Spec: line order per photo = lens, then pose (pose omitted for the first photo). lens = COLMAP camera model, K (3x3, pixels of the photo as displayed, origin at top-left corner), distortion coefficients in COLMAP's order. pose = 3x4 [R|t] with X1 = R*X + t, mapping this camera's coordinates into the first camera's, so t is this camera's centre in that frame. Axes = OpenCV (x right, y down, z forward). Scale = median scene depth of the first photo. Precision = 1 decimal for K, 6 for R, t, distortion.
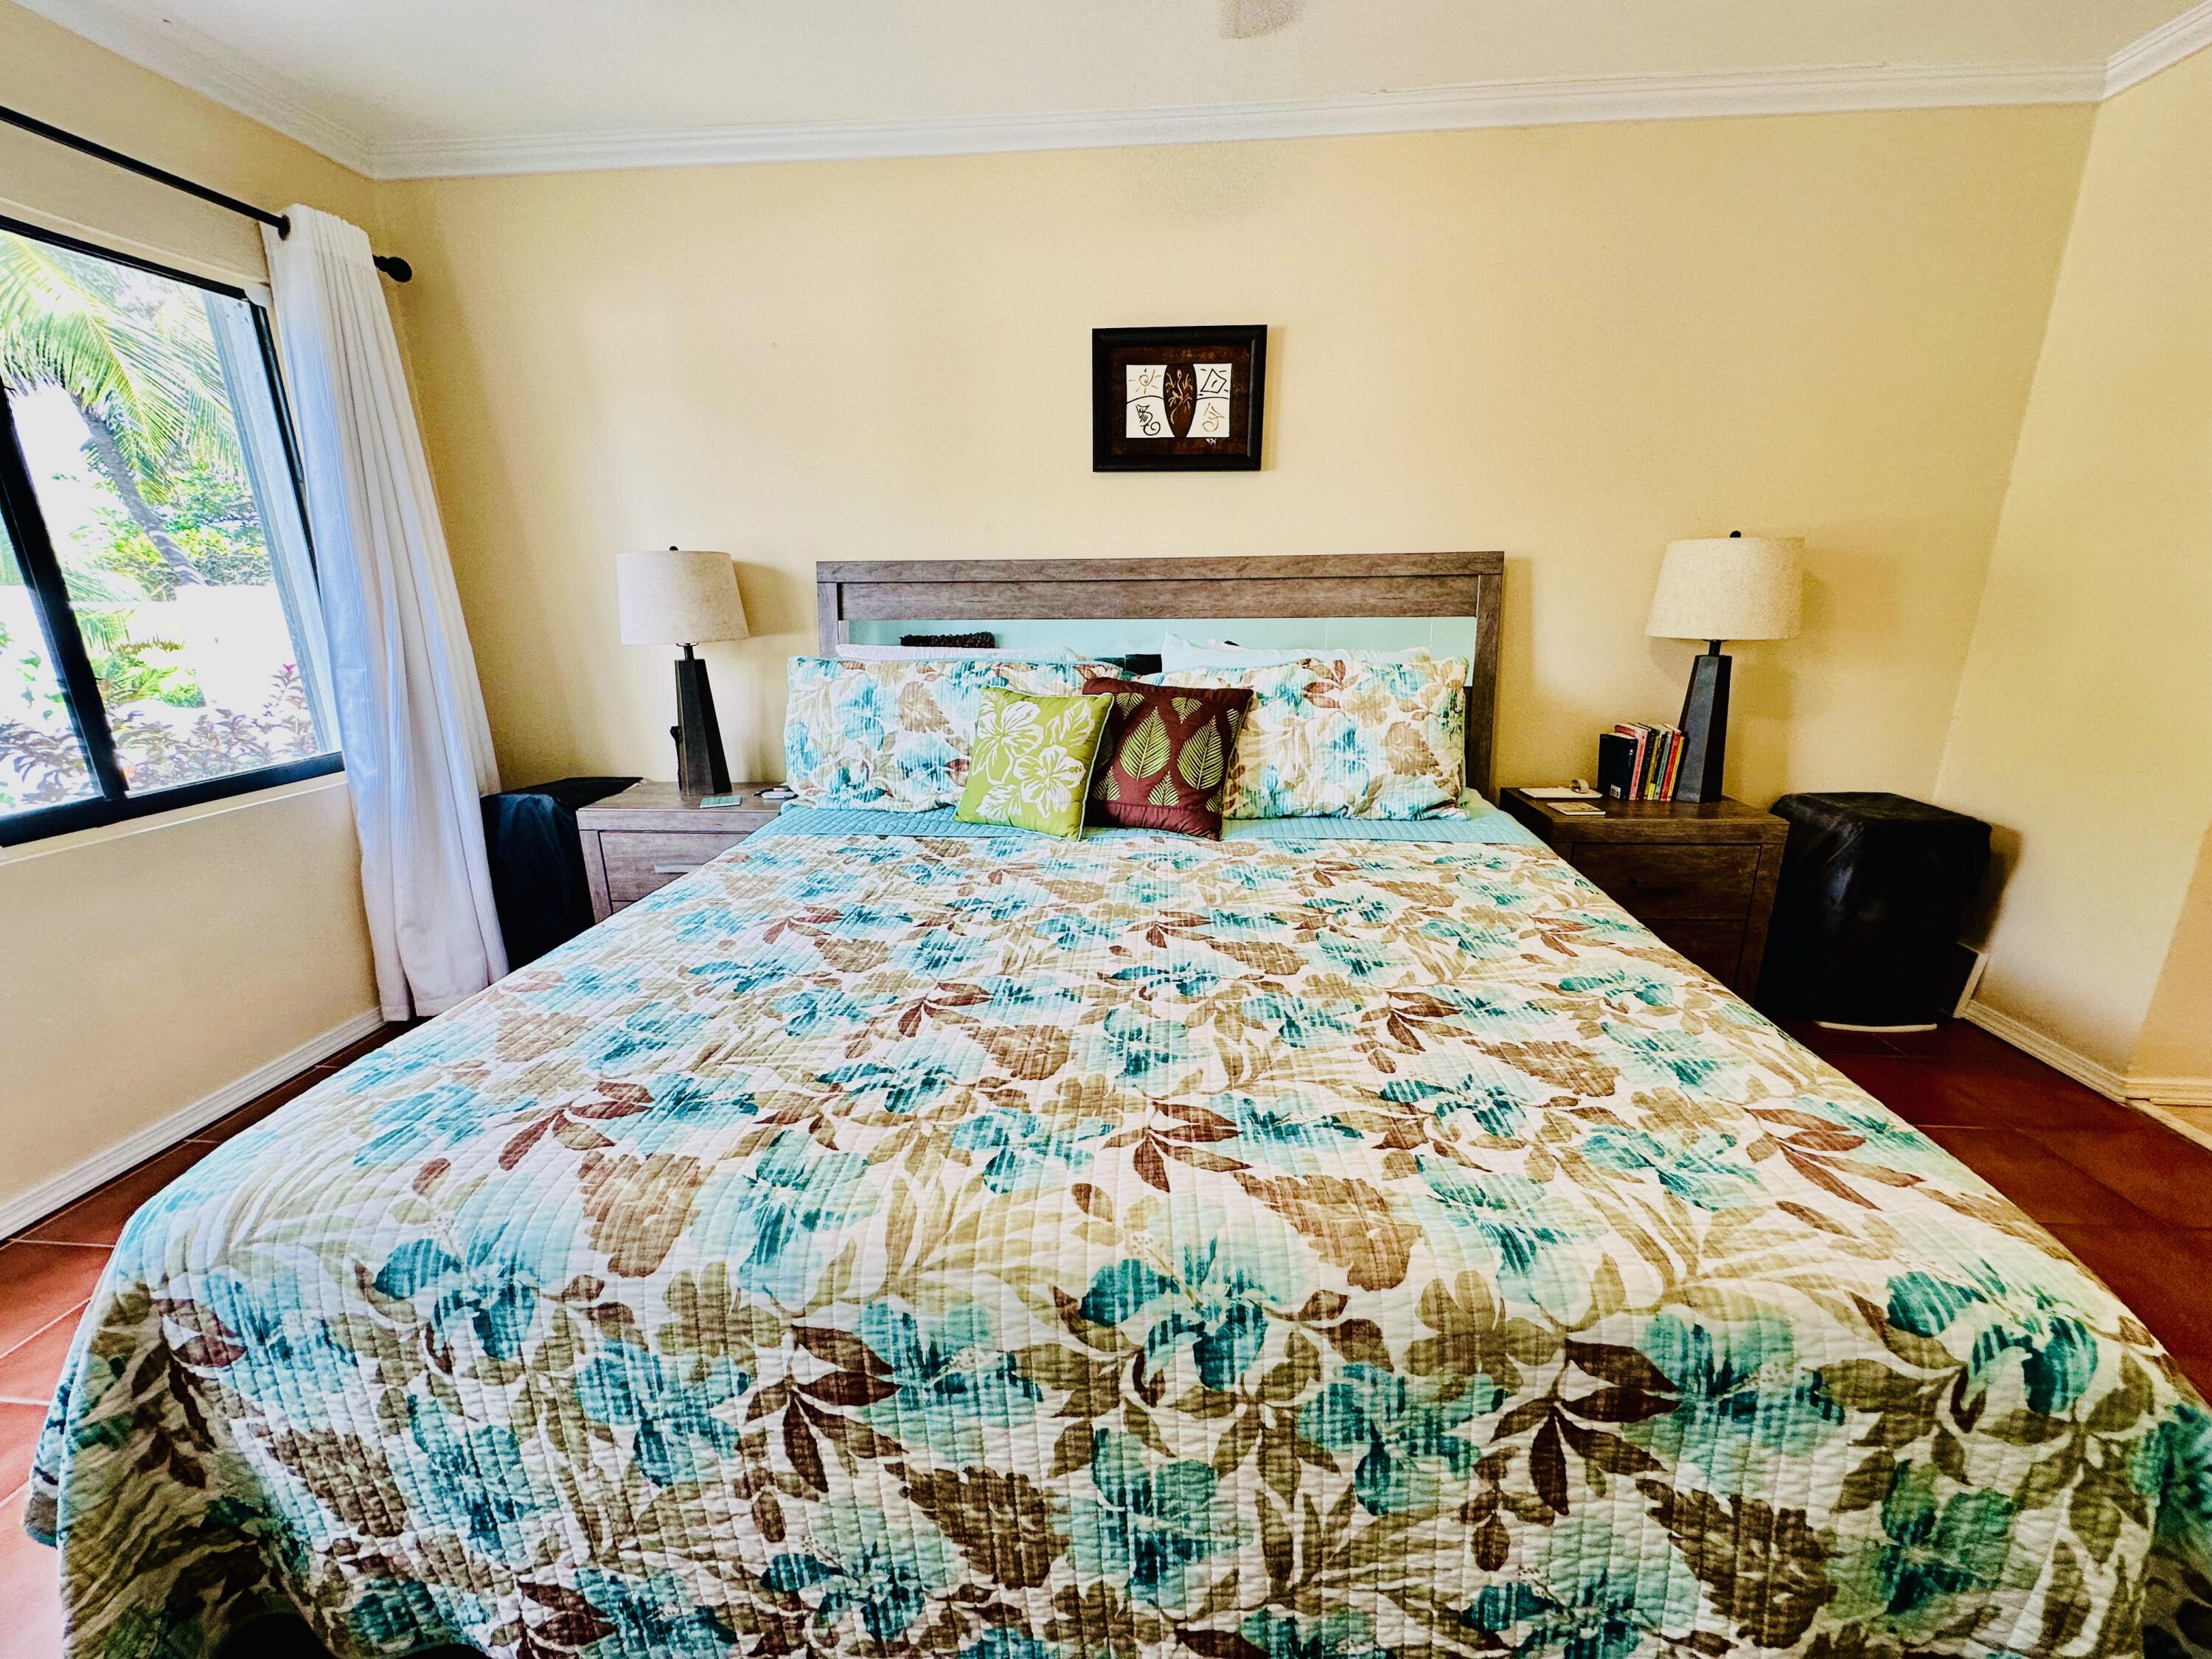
lens RADIAL K [[882.9, 0, 1106.2], [0, 882.9, 831.6], [0, 0, 1]] dist [-0.010063, 0.003015]
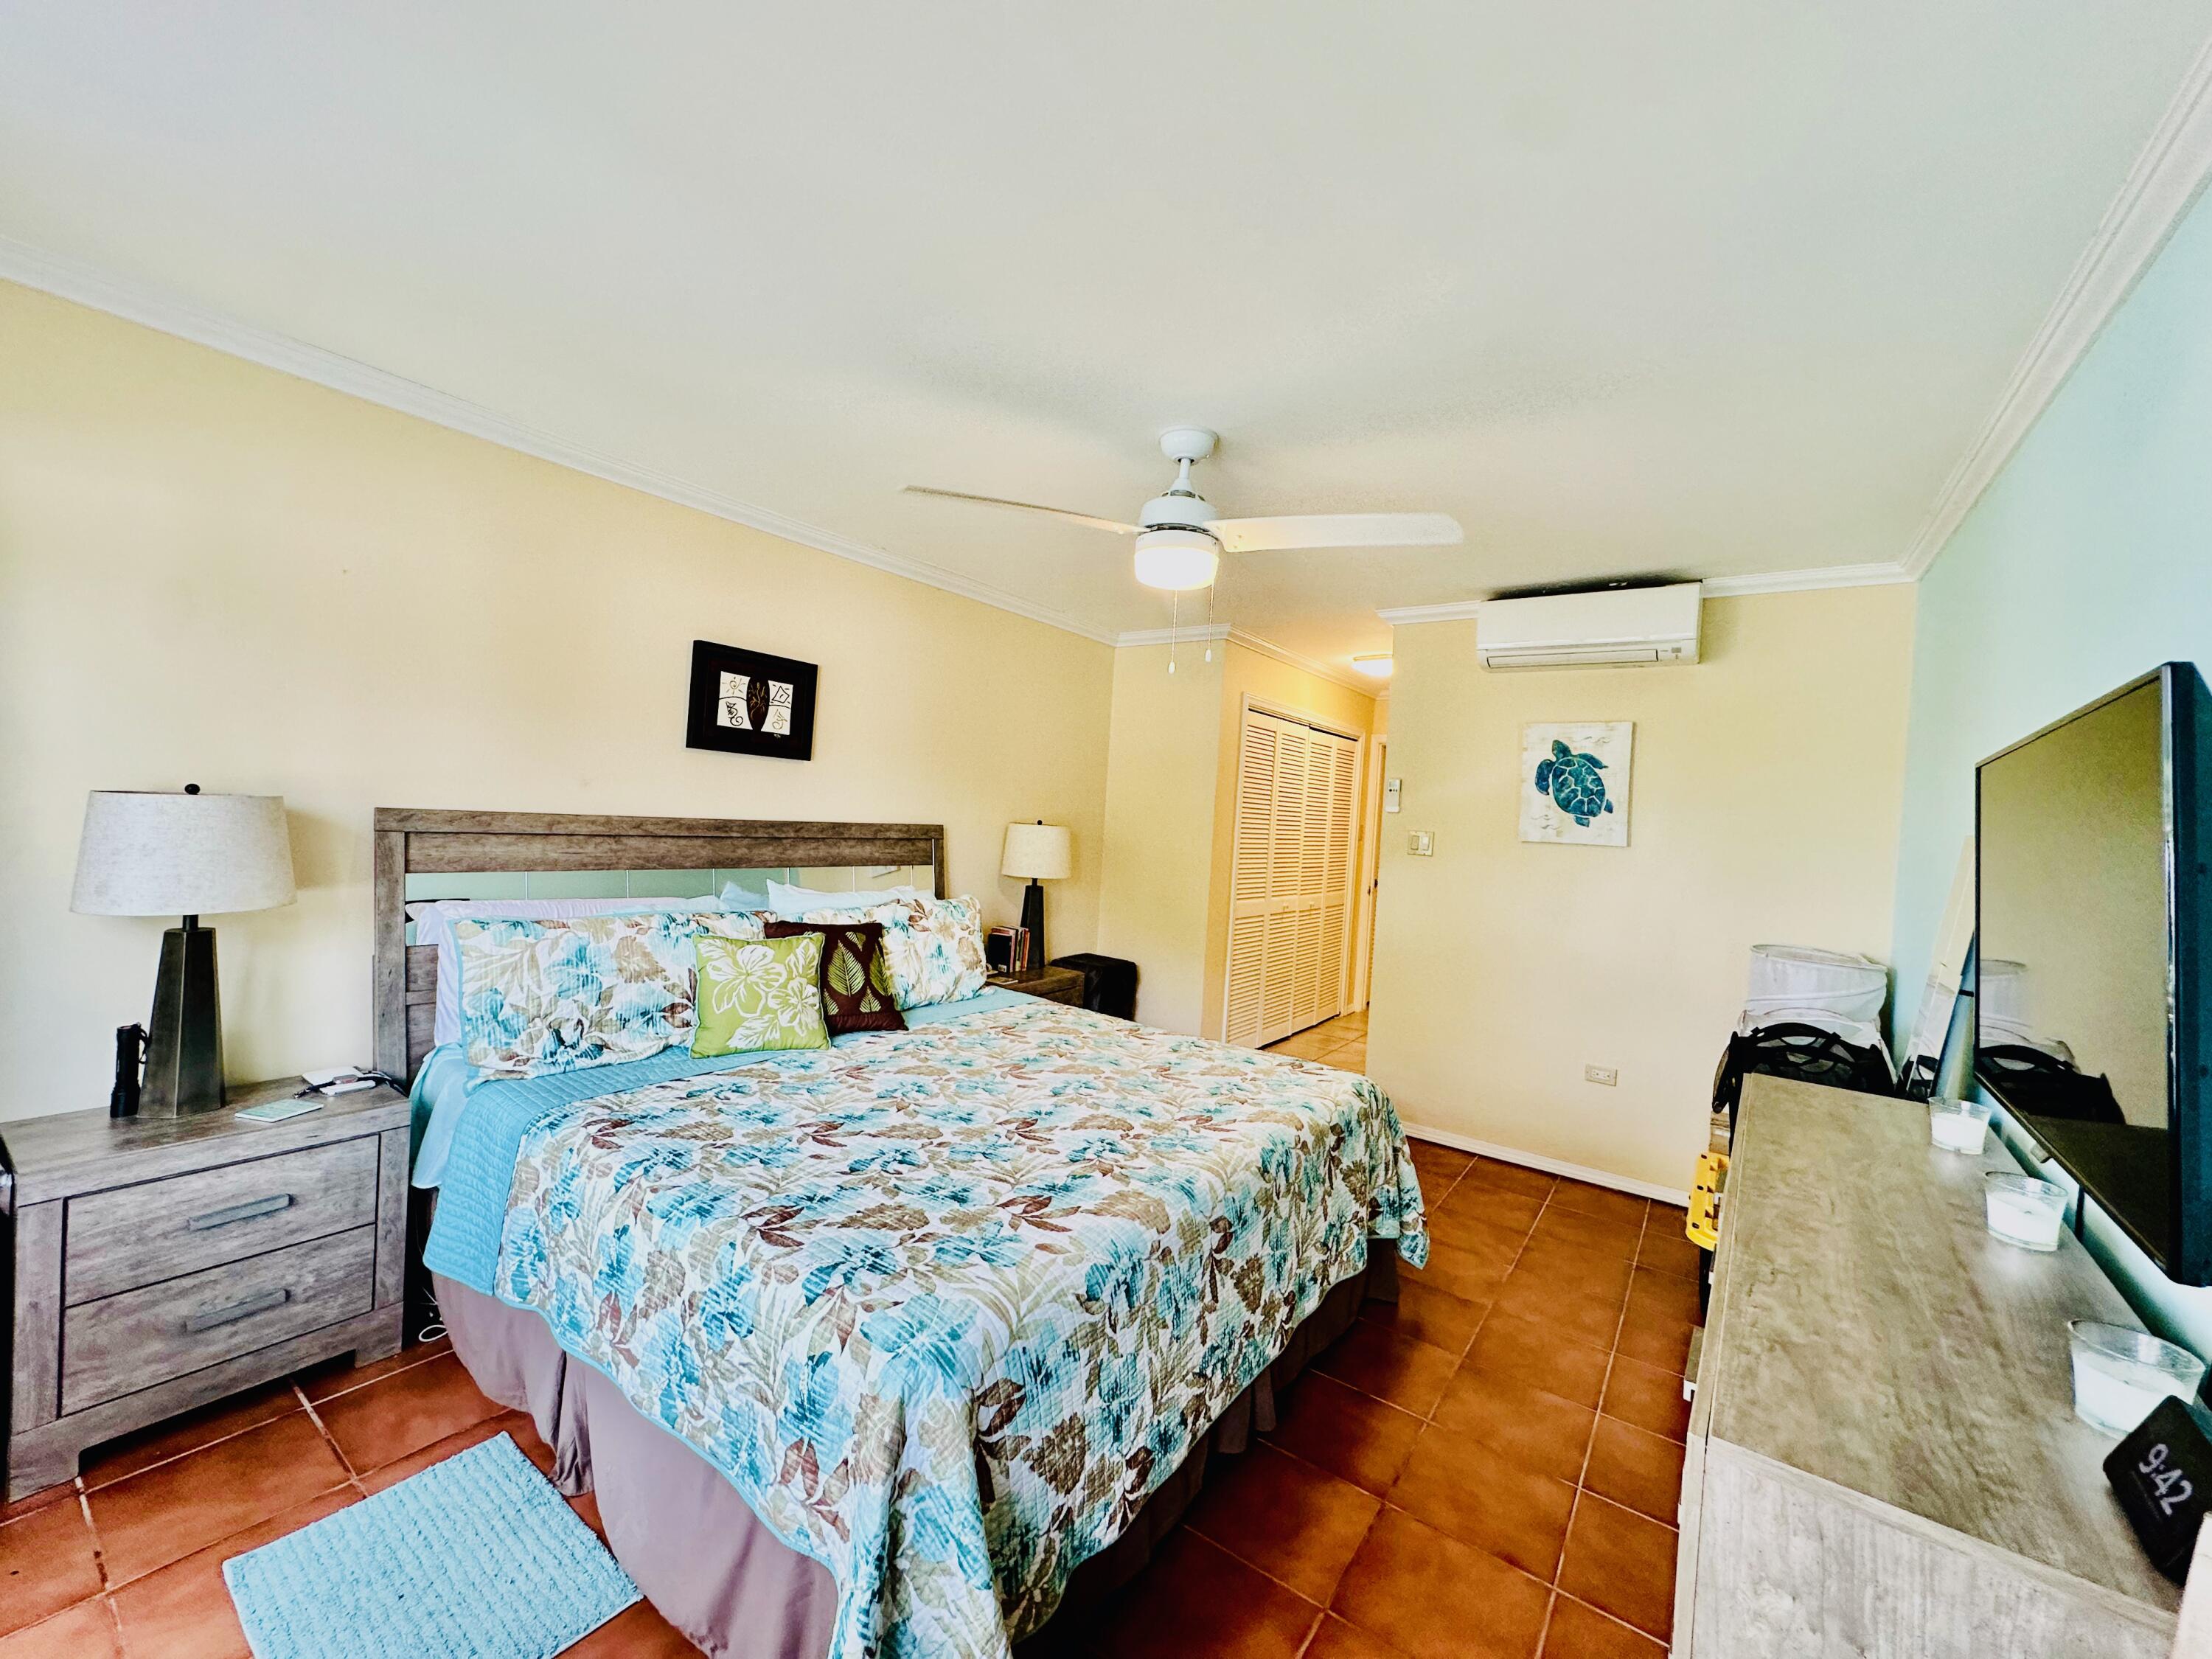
lens RADIAL K [[882.9, 0, 1106.2], [0, 882.9, 831.6], [0, 0, 1]] dist [-0.010063, 0.003015]
pose [[0.515542, 0.022467, 0.856570, -0.876659], [0.169329, 0.977271, -0.127547, -0.063275], [-0.839967, 0.210798, 0.500020, -0.043322]]
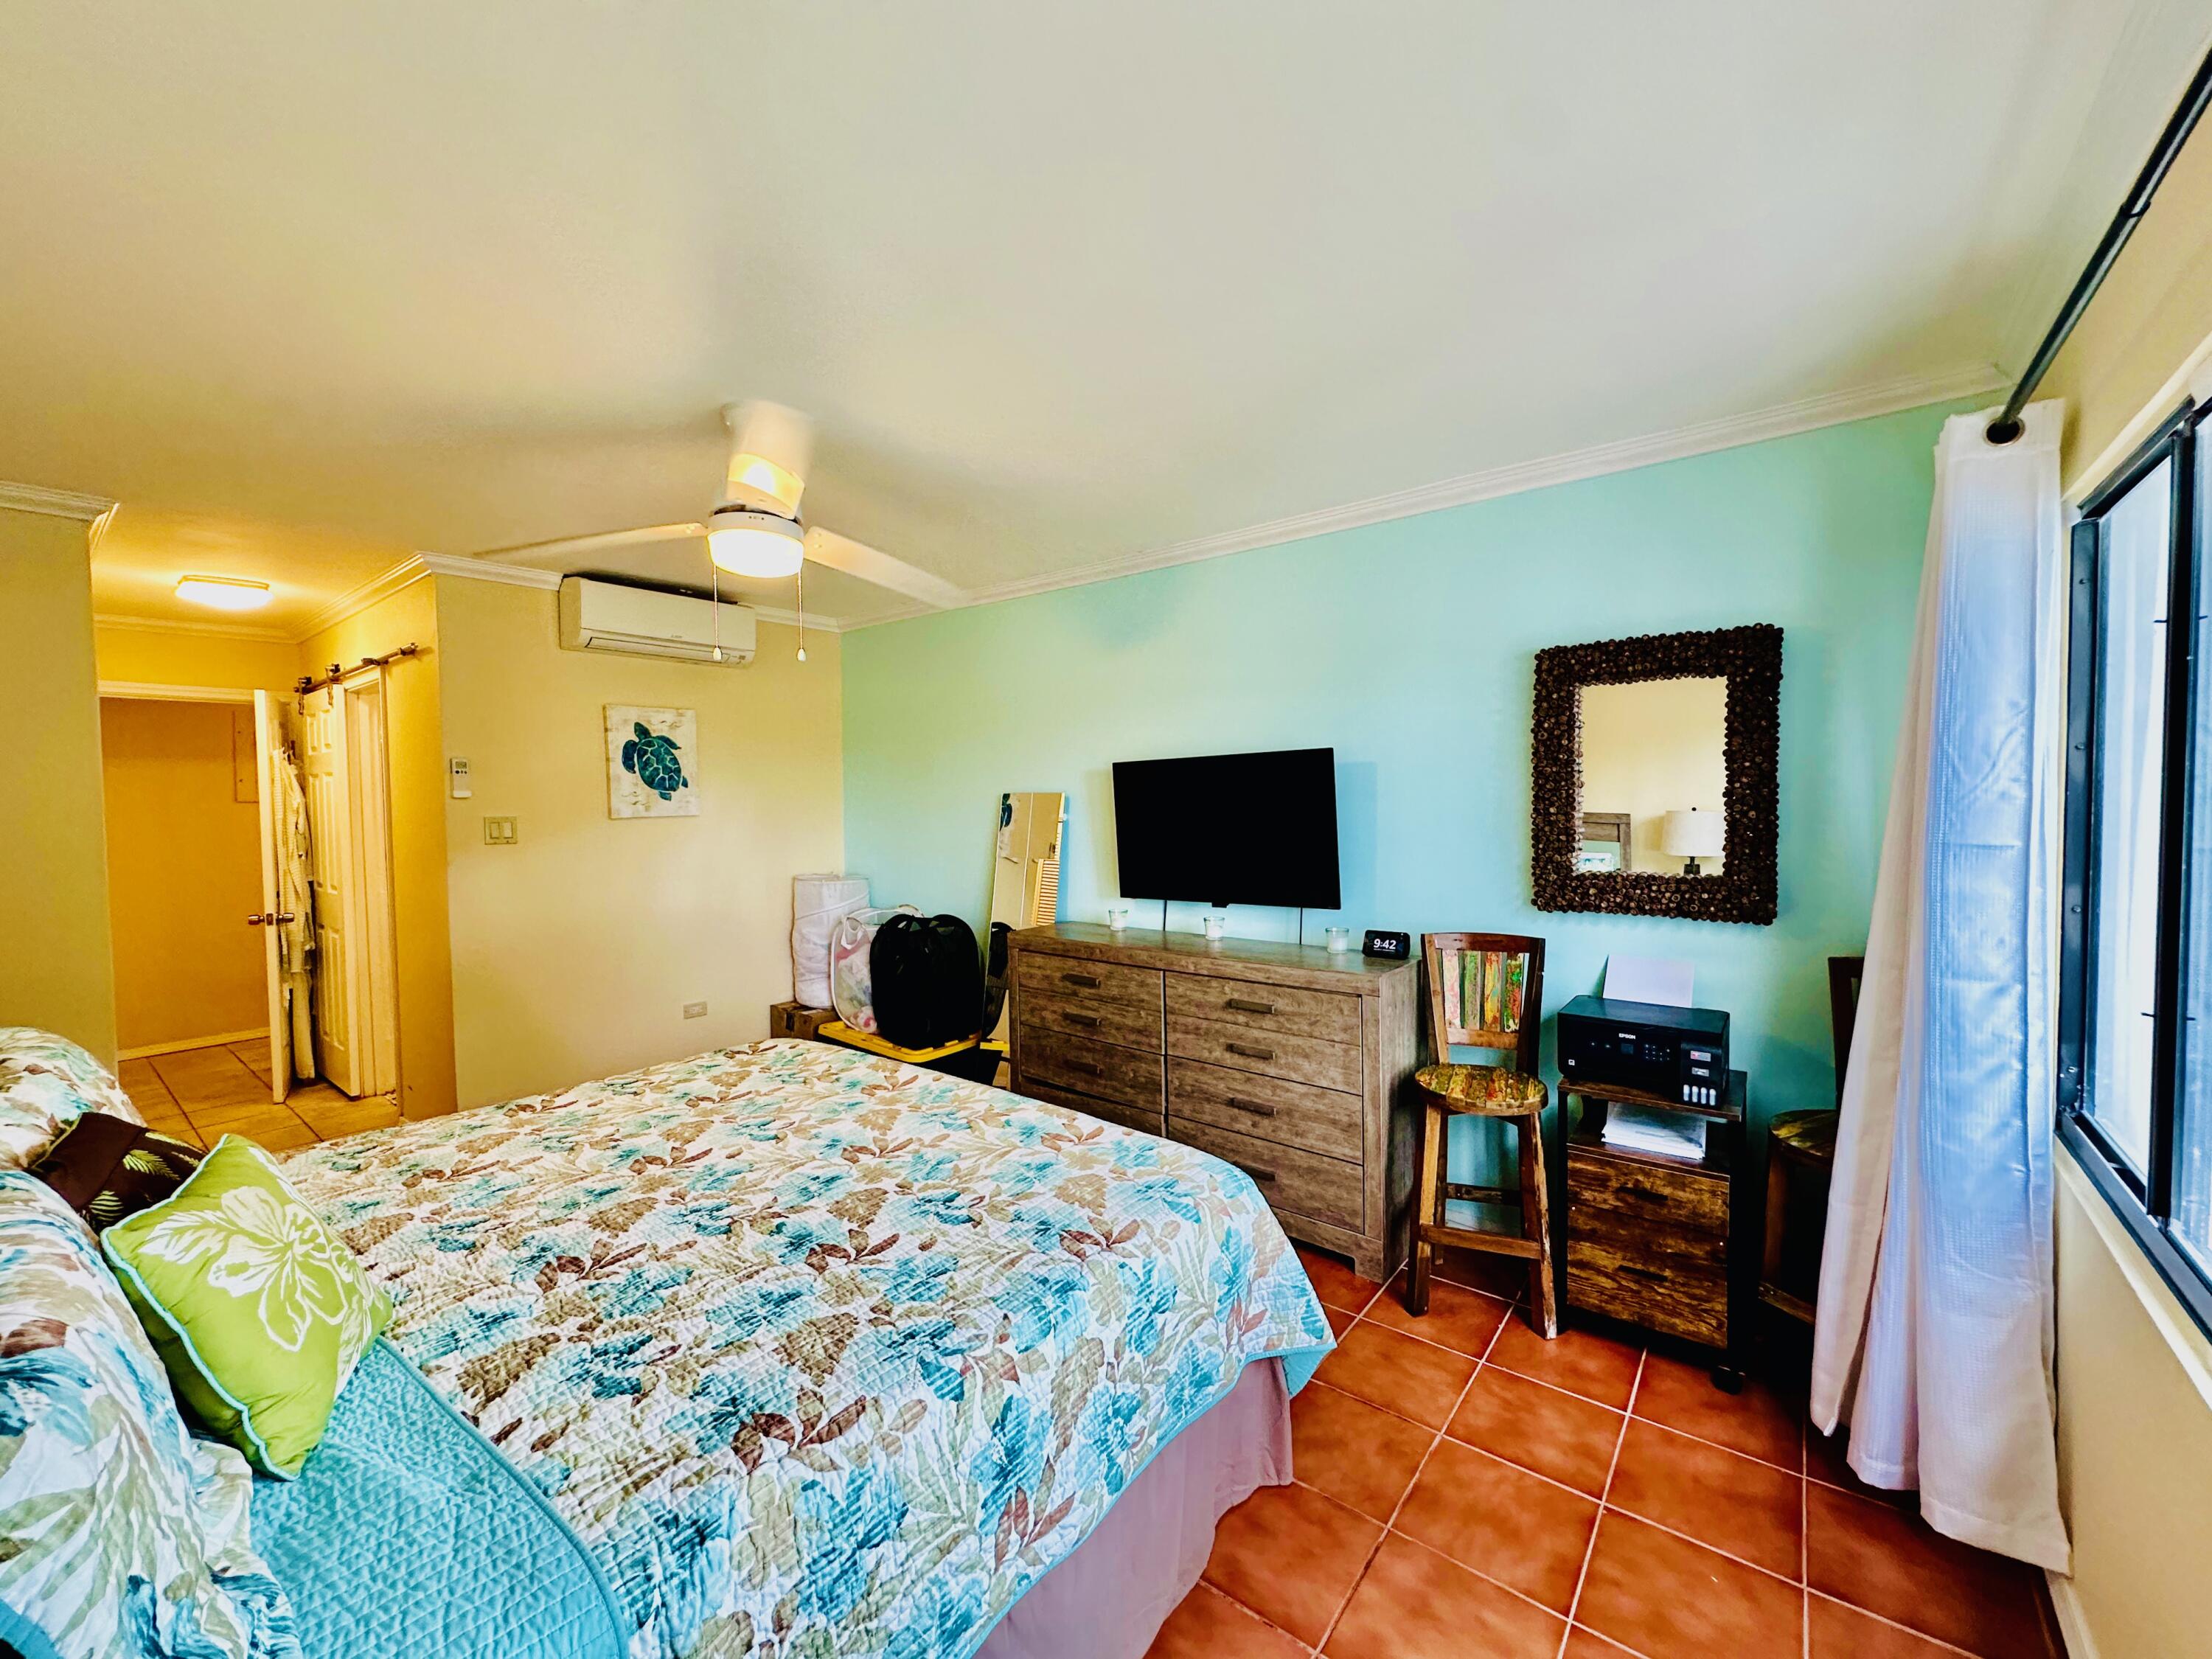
lens RADIAL K [[882.9, 0, 1106.2], [0, 882.9, 831.6], [0, 0, 1]] dist [-0.010063, 0.003015]
pose [[-0.829680, 0.004498, 0.558220, -0.810957], [0.176473, 0.950800, 0.254630, -0.388290], [-0.529611, 0.309772, -0.789654, 1.057013]]
